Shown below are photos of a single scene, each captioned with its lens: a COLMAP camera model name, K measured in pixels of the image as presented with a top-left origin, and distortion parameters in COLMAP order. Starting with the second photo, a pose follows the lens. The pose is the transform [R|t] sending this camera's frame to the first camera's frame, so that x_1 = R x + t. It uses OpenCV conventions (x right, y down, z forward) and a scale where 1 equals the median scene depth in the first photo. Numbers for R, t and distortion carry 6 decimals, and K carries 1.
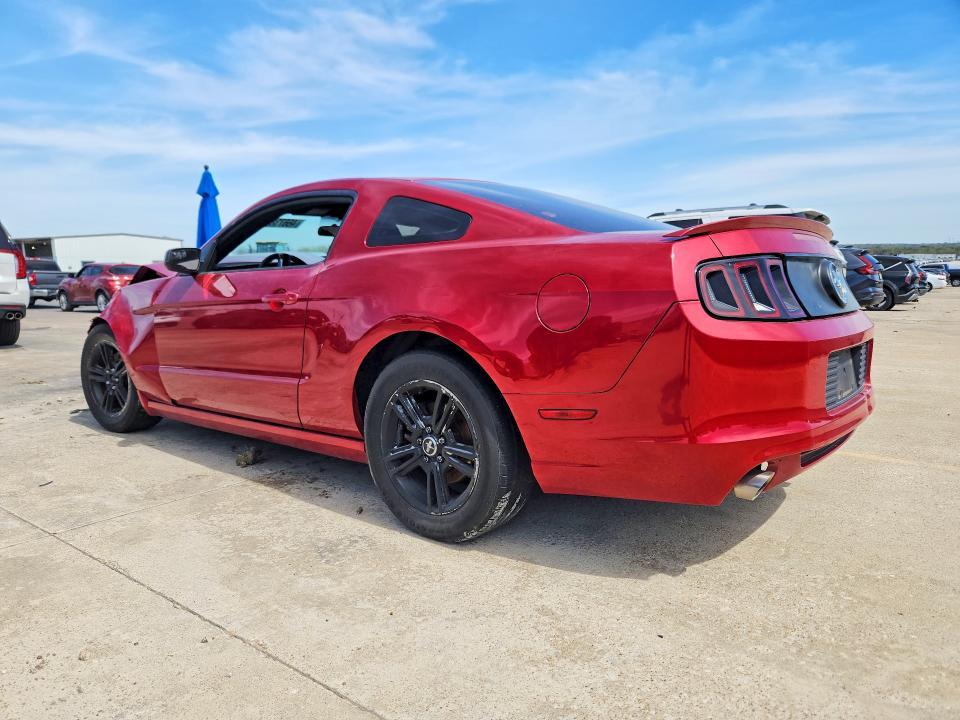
lens RADIAL K [[722.2, 0, 478.9], [0, 722.2, 360.2], [0, 0, 1]] dist [0.018709, 0.006428]
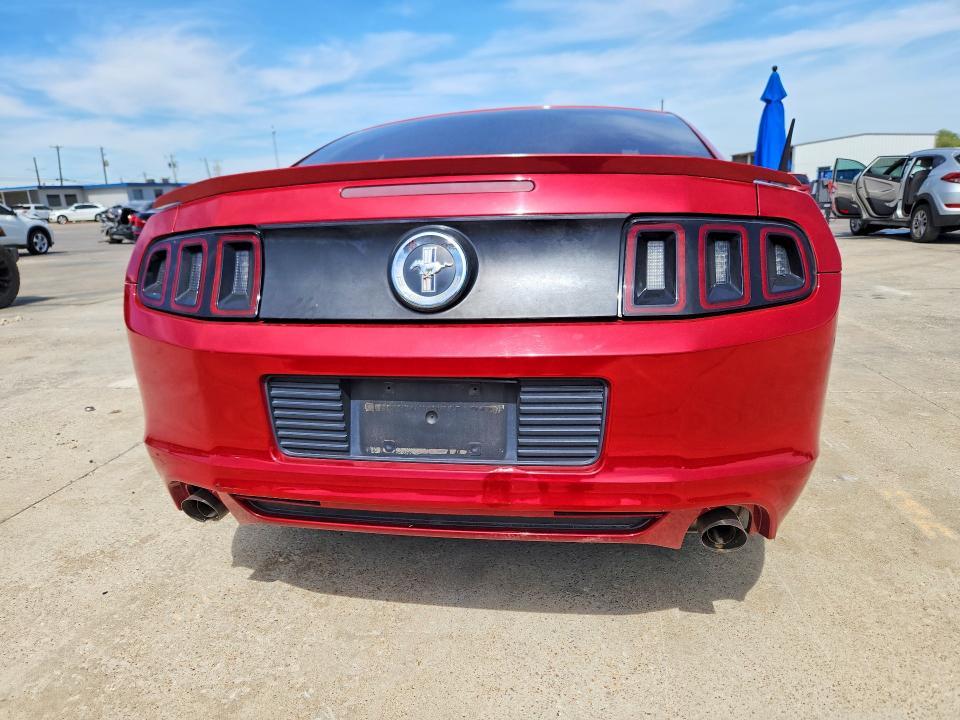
lens RADIAL K [[722.2, 0, 479.0], [0, 722.2, 360.2], [0, 0, 1]] dist [0.018709, 0.006428]
pose [[0.415201, 0.172831, -0.893161, 1.134626], [-0.041135, 0.984350, 0.171354, -0.145135], [0.908799, -0.034407, 0.415813, 0.856840]]
